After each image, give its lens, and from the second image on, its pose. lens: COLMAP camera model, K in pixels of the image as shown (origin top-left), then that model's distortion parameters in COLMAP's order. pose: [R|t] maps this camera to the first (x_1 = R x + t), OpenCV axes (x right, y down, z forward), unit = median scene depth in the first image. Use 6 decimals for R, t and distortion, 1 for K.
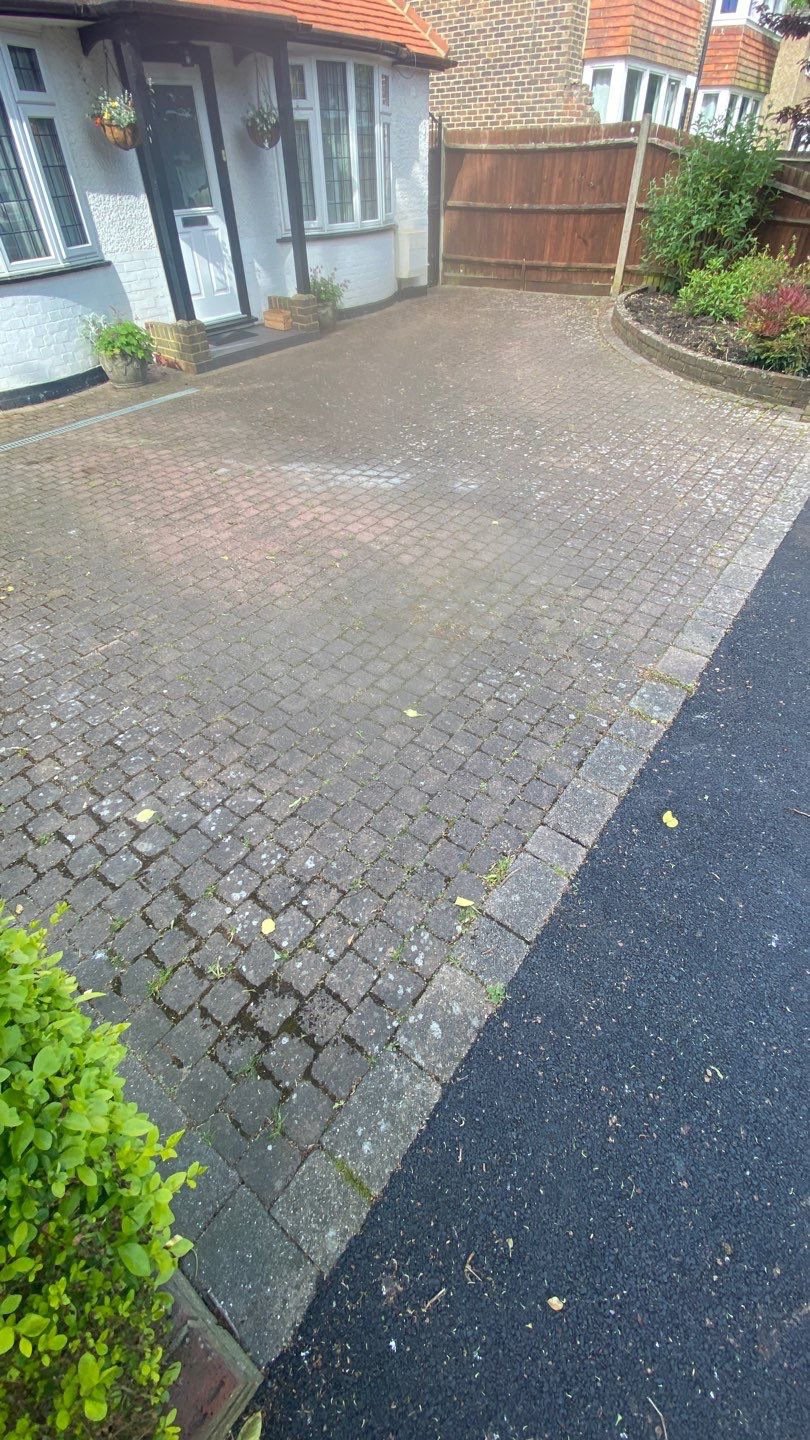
lens RADIAL K [[580.9, 0, 402.4], [0, 580.9, 715.2], [0, 0, 1]] dist [0.025618, -0.022650]
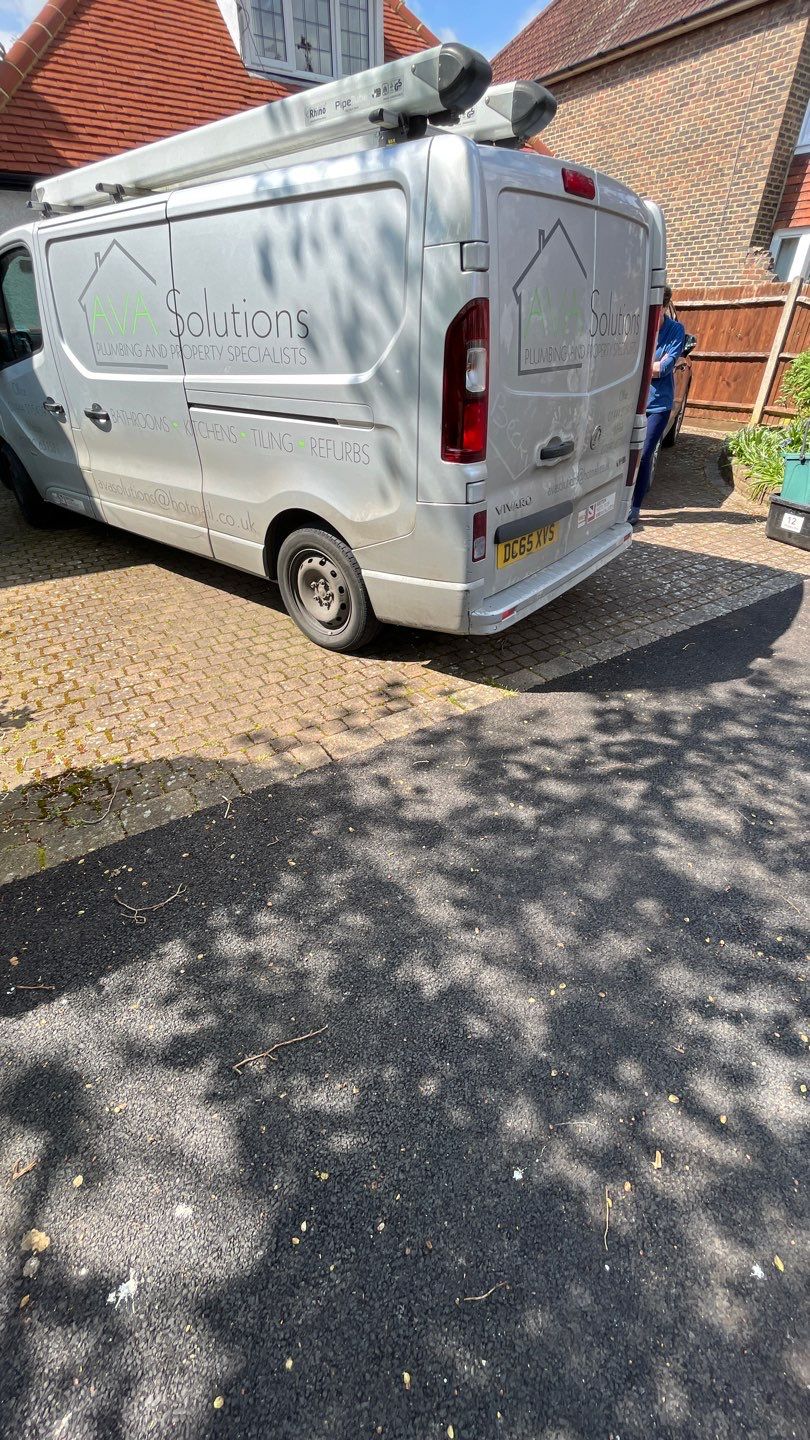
lens RADIAL K [[592.7, 0, 405.0], [0, 592.7, 720.0], [0, 0, 1]] dist [-0.005169, -0.000005]
pose [[0.938144, 0.211700, -0.273987, 0.191250], [-0.252359, 0.959856, -0.122440, 0.061899], [0.237068, 0.184010, 0.953907, -0.057864]]
